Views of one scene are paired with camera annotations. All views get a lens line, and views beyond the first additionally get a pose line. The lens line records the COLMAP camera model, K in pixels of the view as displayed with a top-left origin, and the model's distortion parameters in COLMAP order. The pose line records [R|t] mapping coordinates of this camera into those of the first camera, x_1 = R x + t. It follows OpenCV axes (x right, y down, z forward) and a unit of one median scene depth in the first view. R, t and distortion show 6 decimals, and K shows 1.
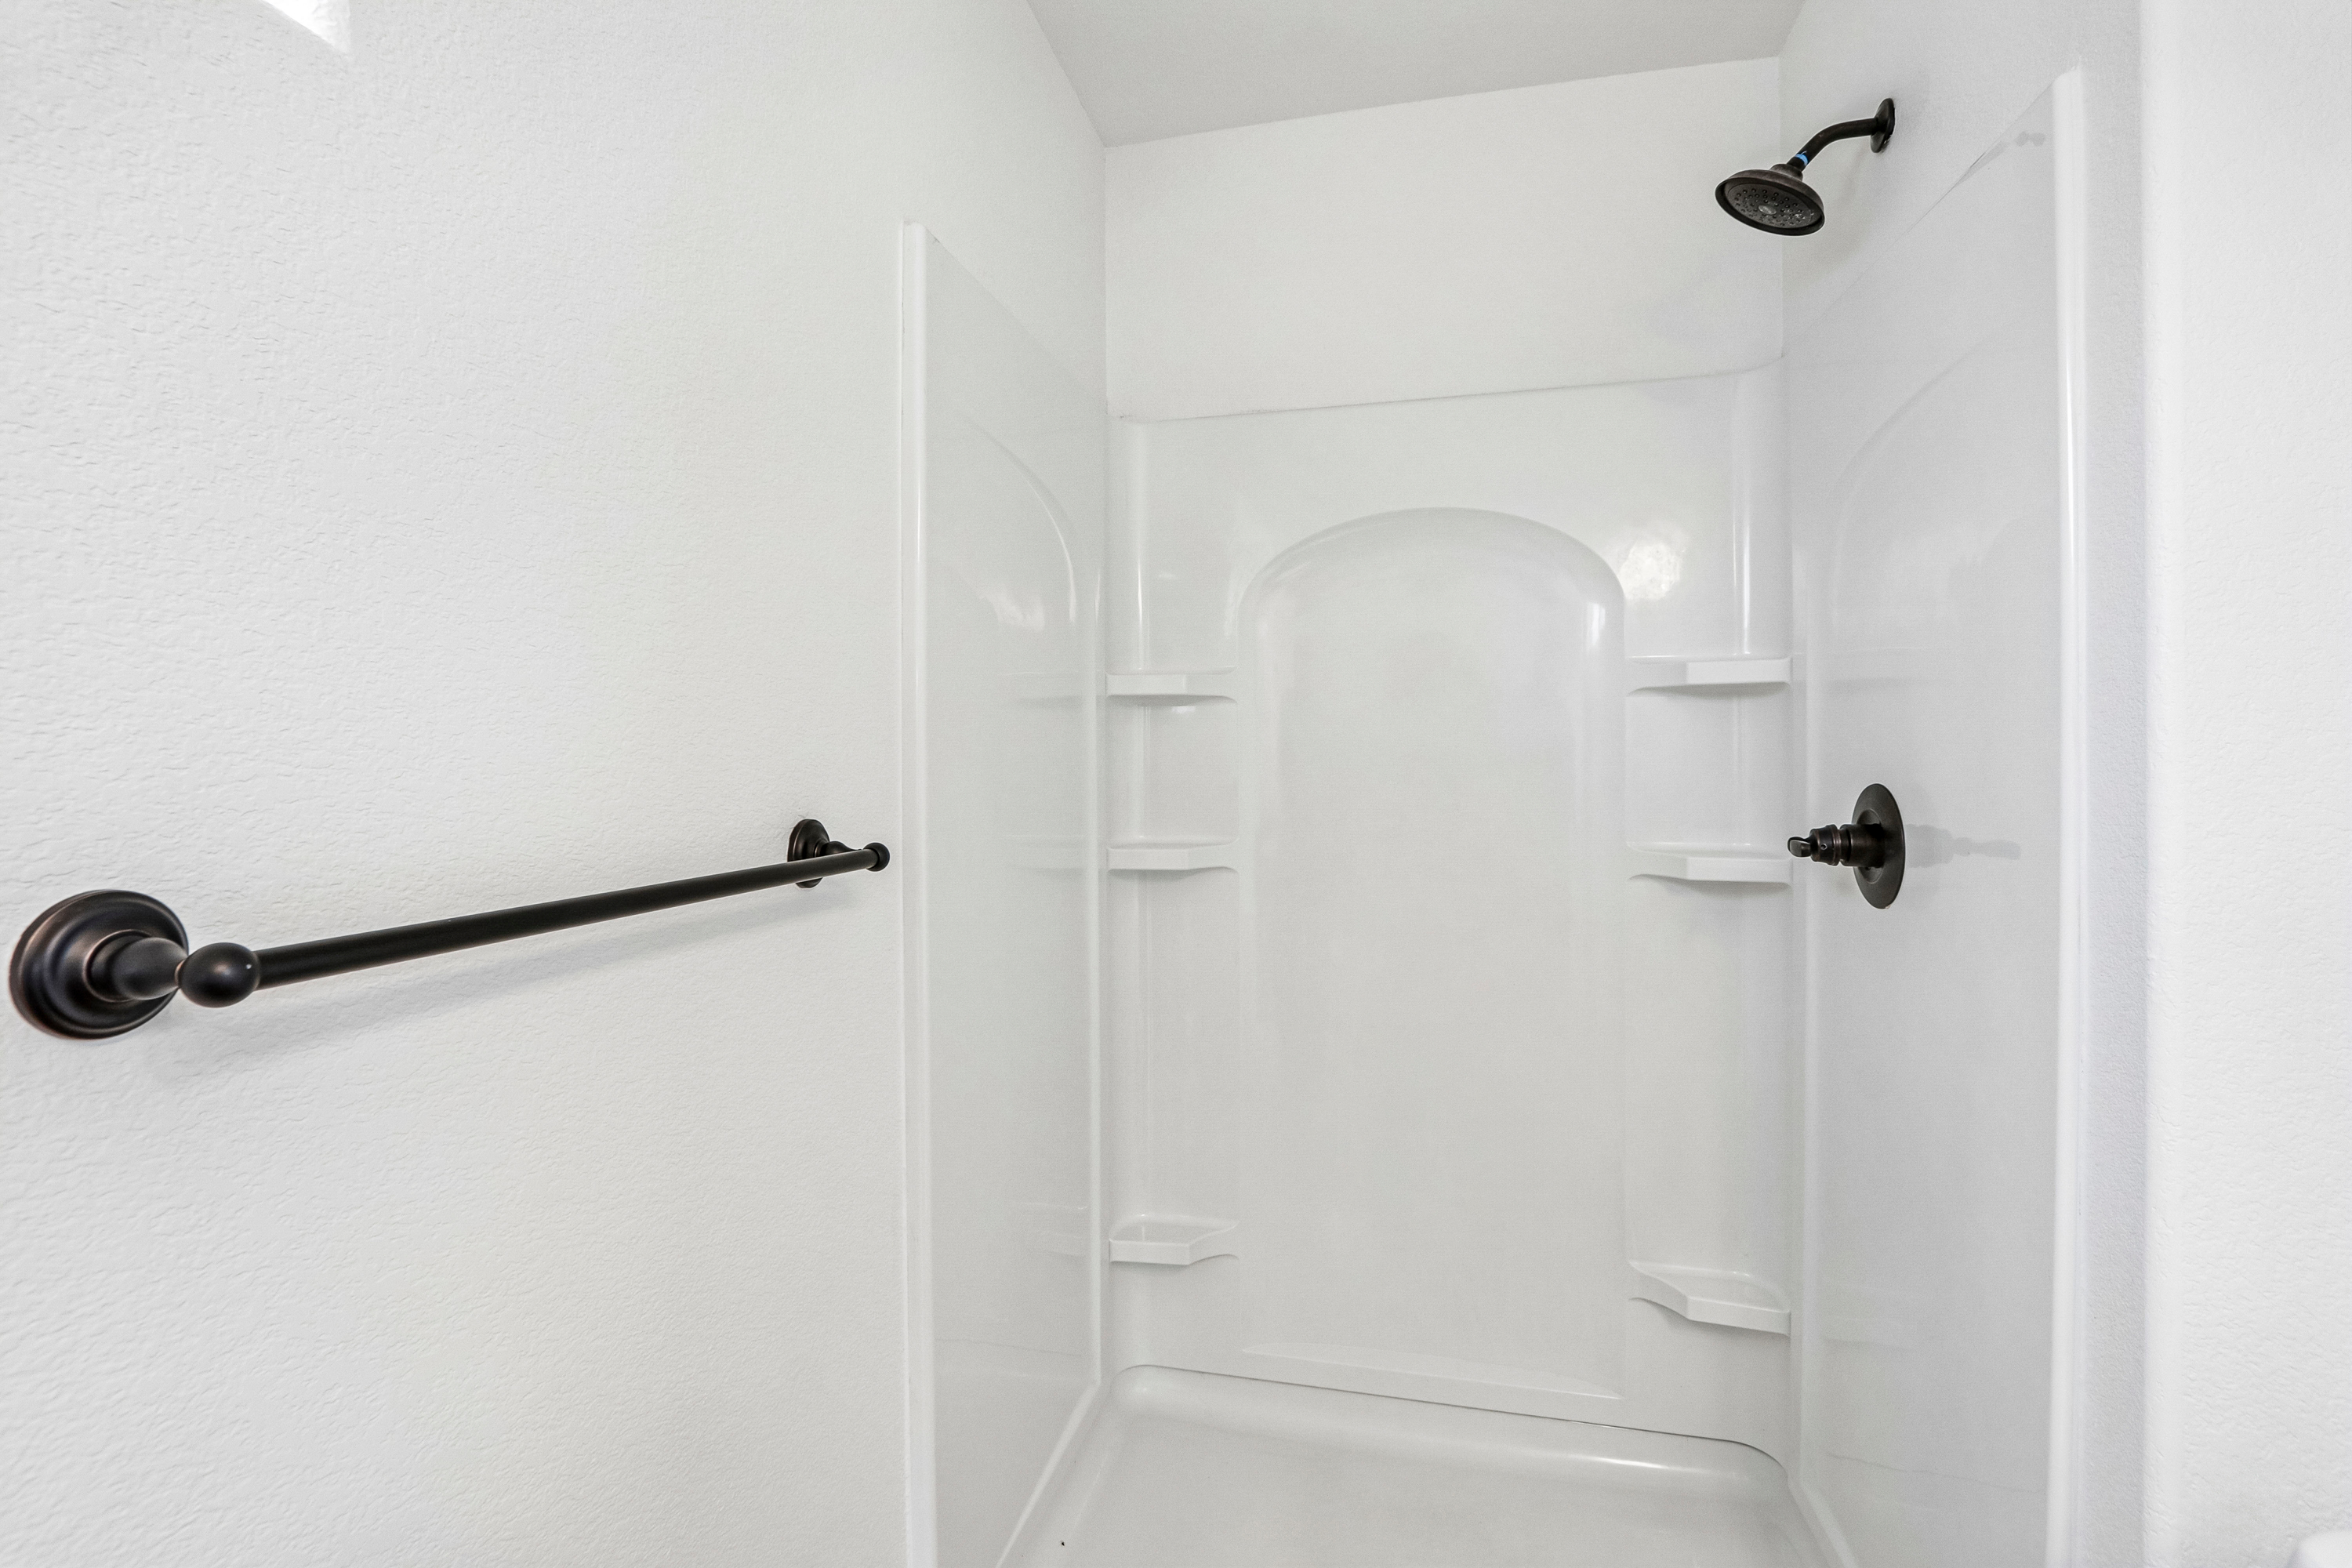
lens RADIAL K [[1082.0, 0, 1164.9], [0, 1082.0, 758.3], [0, 0, 1]] dist [-0.012777, 0.000911]
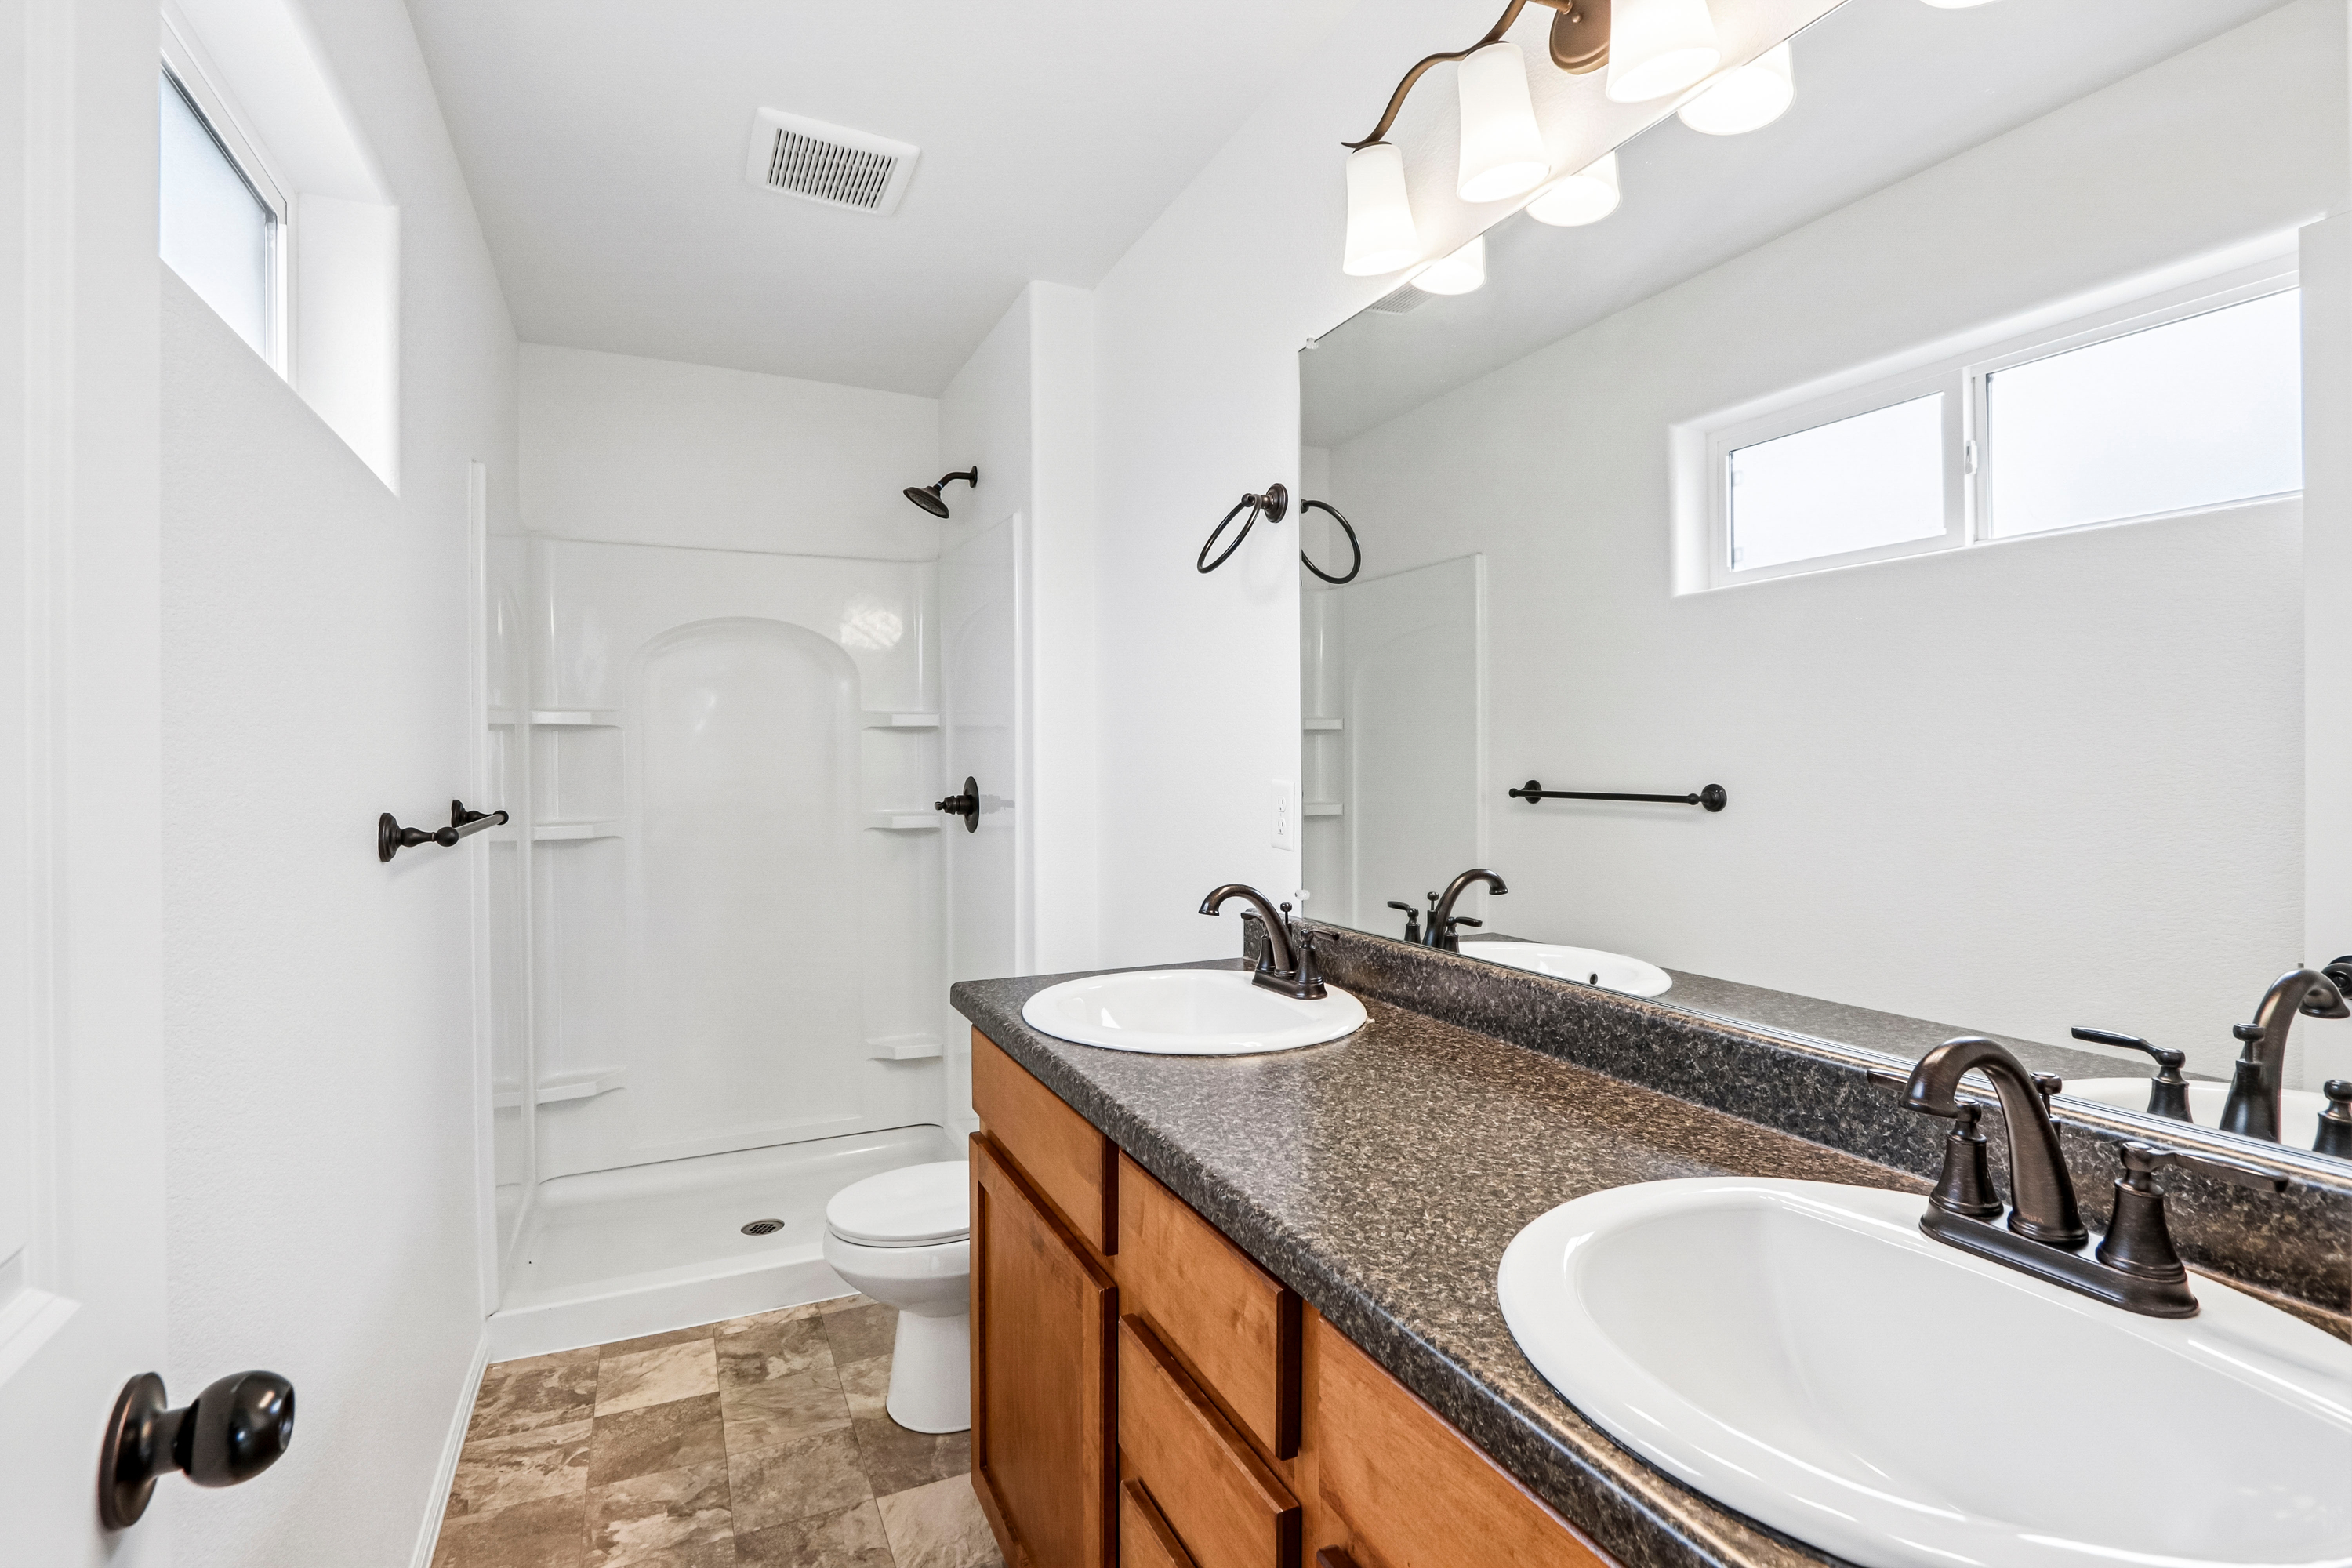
lens RADIAL K [[1076.4, 0, 1176.0], [0, 1076.4, 784.0], [0, 0, 1]] dist [-0.038101, -0.000030]
pose [[0.776032, -0.012377, 0.630572, -0.386061], [0.000755, 0.999825, 0.018697, -0.001621], [-0.630693, -0.014033, 0.775905, -0.939078]]
